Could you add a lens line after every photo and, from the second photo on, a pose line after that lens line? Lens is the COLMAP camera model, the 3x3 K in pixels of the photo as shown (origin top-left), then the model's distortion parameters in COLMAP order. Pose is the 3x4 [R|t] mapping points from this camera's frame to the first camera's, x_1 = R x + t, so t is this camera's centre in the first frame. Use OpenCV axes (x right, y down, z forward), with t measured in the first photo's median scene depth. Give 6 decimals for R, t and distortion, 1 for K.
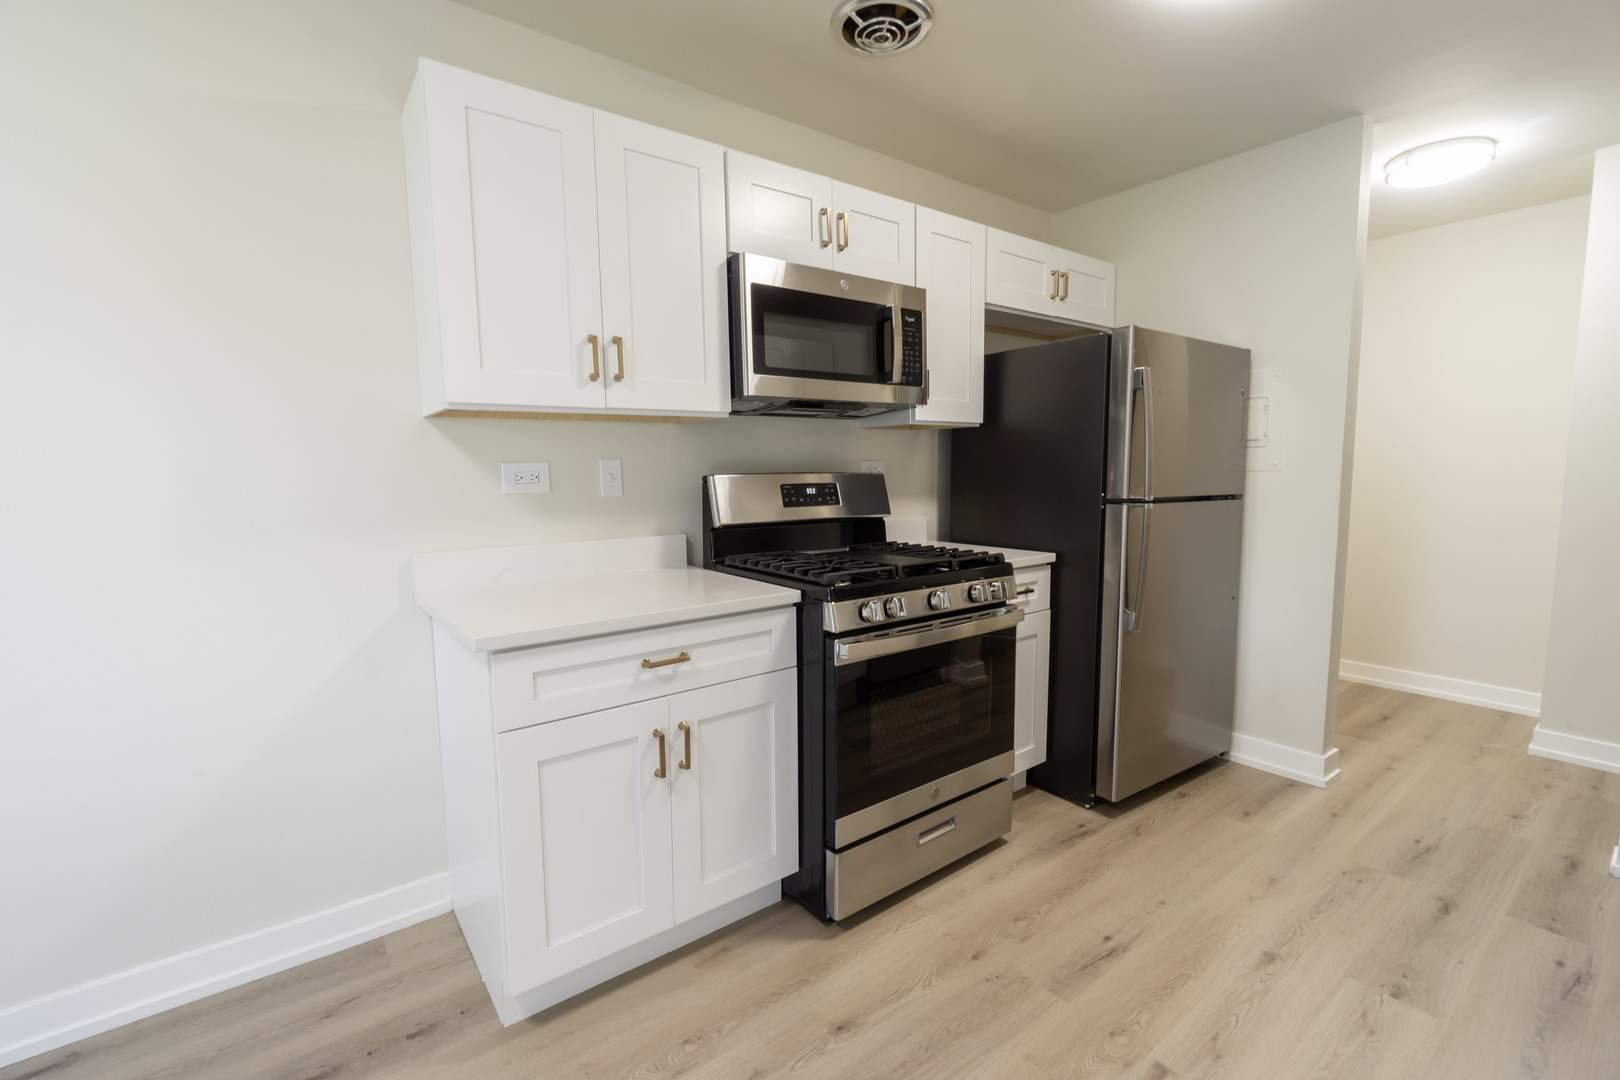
lens RADIAL K [[703.9, 0, 804.9], [0, 703.9, 538.9], [0, 0, 1]] dist [-0.011418, 0.004299]
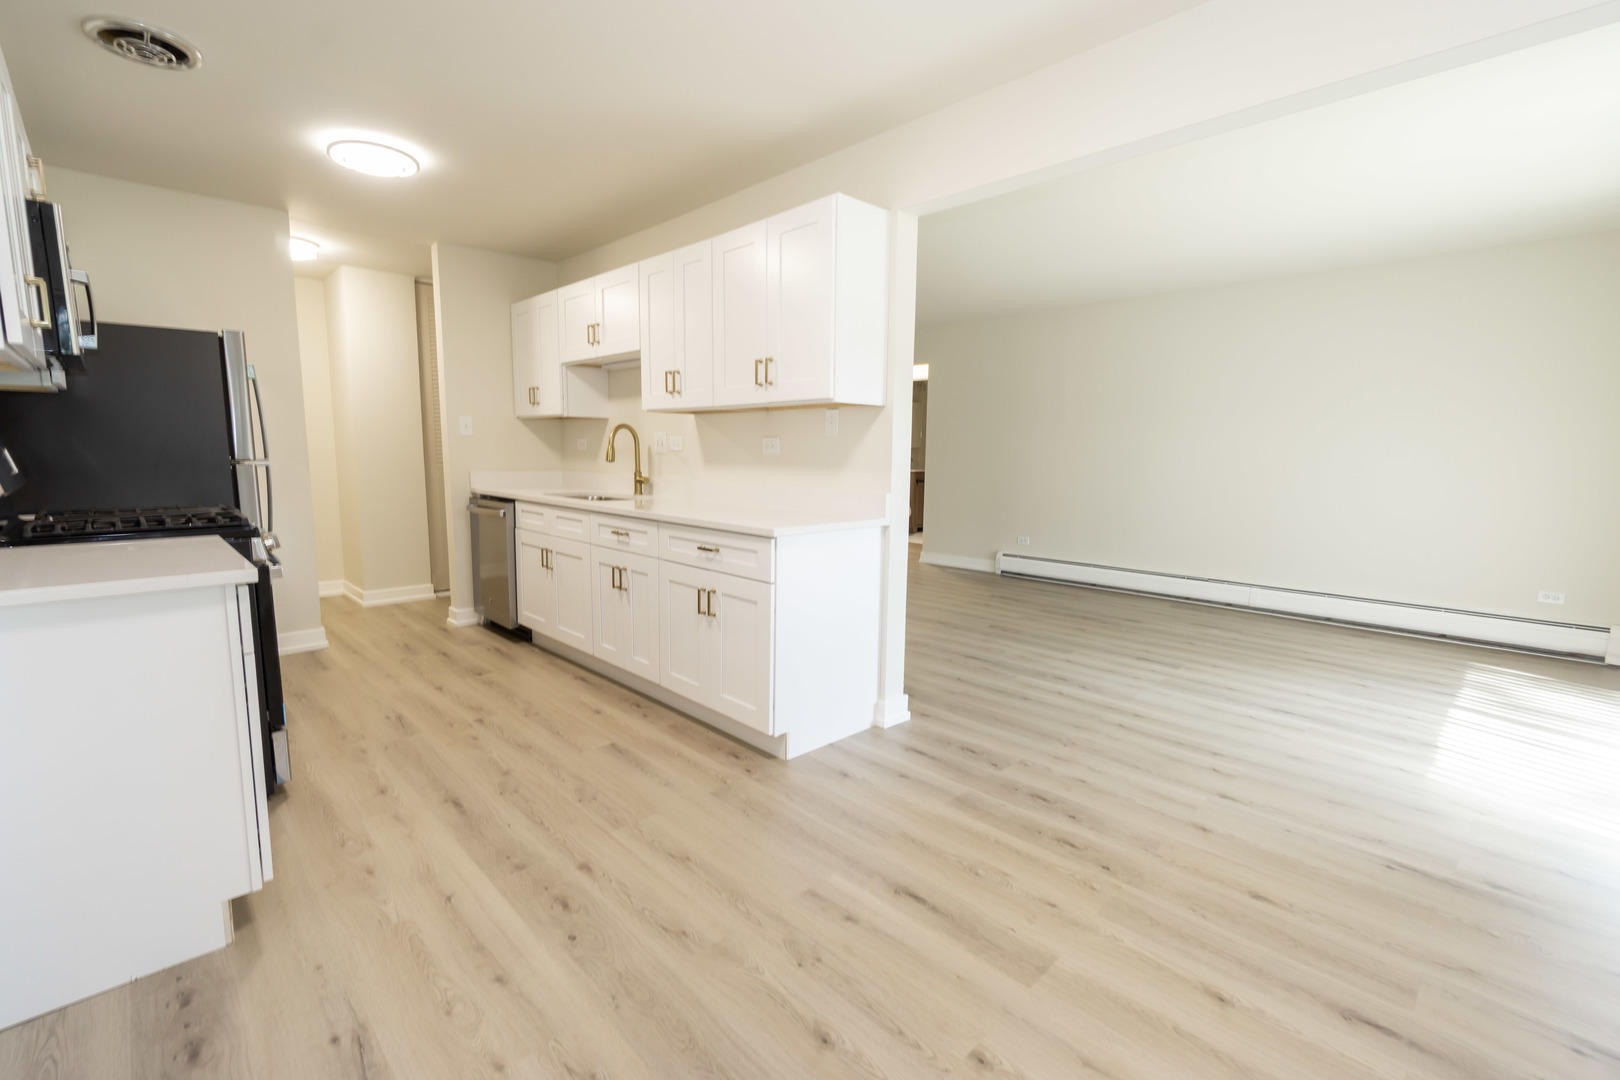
lens RADIAL K [[703.9, 0, 804.9], [0, 703.9, 538.9], [0, 0, 1]] dist [-0.011418, 0.004299]
pose [[-0.126292, -0.119735, 0.984741, -1.212566], [0.088573, 0.987363, 0.131413, 0.010340], [-0.988031, 0.103818, -0.114091, 0.142112]]
